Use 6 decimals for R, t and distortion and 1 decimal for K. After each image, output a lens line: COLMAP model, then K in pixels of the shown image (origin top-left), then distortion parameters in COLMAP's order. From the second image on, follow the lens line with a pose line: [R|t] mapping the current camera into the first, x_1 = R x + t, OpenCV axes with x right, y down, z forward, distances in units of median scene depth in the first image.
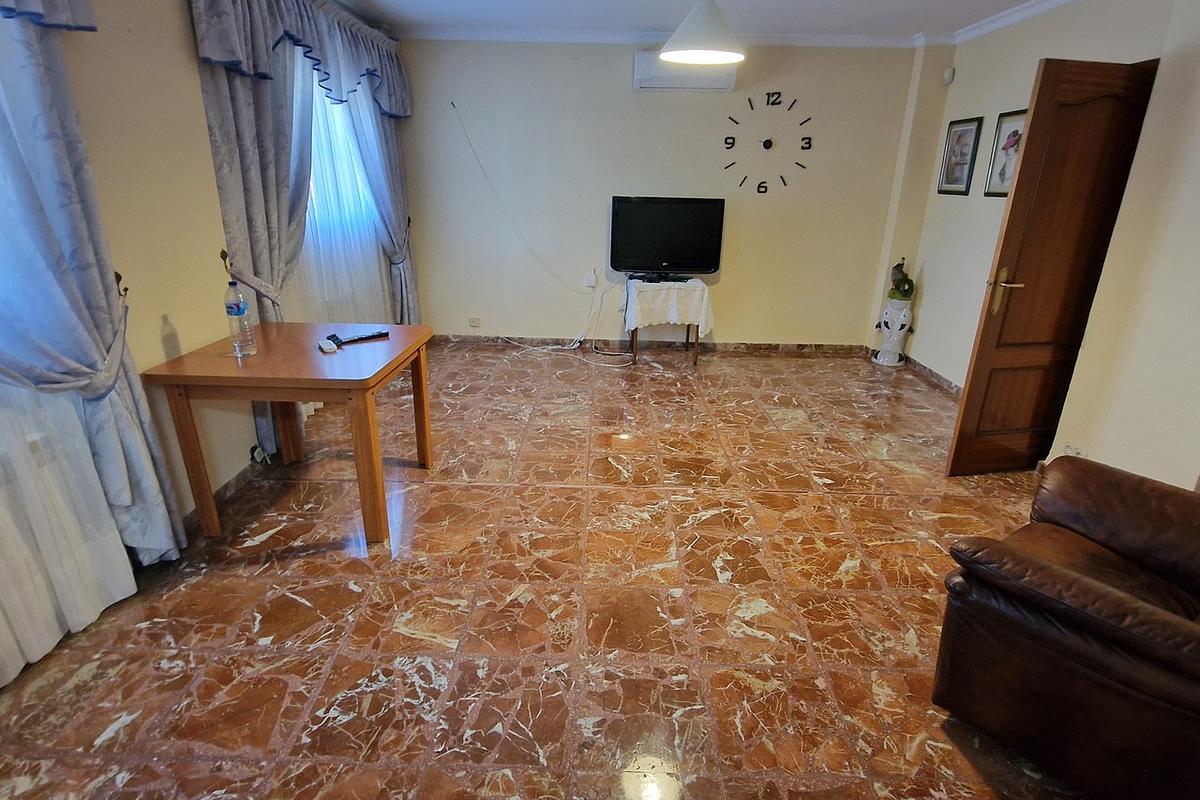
lens RADIAL K [[605.2, 0, 601.1], [0, 605.2, 400.6], [0, 0, 1]] dist [-0.004925, 0.000938]
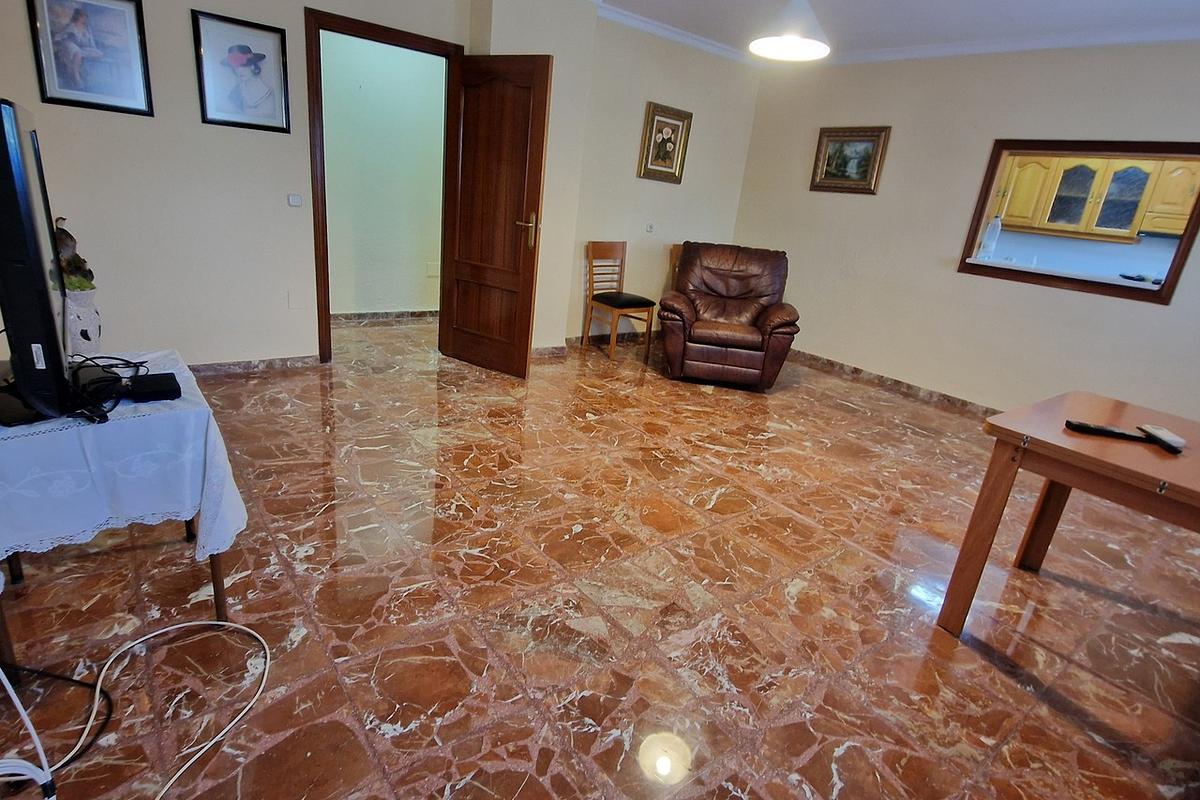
lens RADIAL K [[605.2, 0, 602.4], [0, 605.2, 396.4], [0, 0, 1]] dist [-0.004925, 0.000938]
pose [[-0.614428, -0.334870, 0.714381, -0.476033], [0.164529, 0.831167, 0.531123, -0.534029], [-0.771627, 0.443874, -0.455597, 1.587684]]
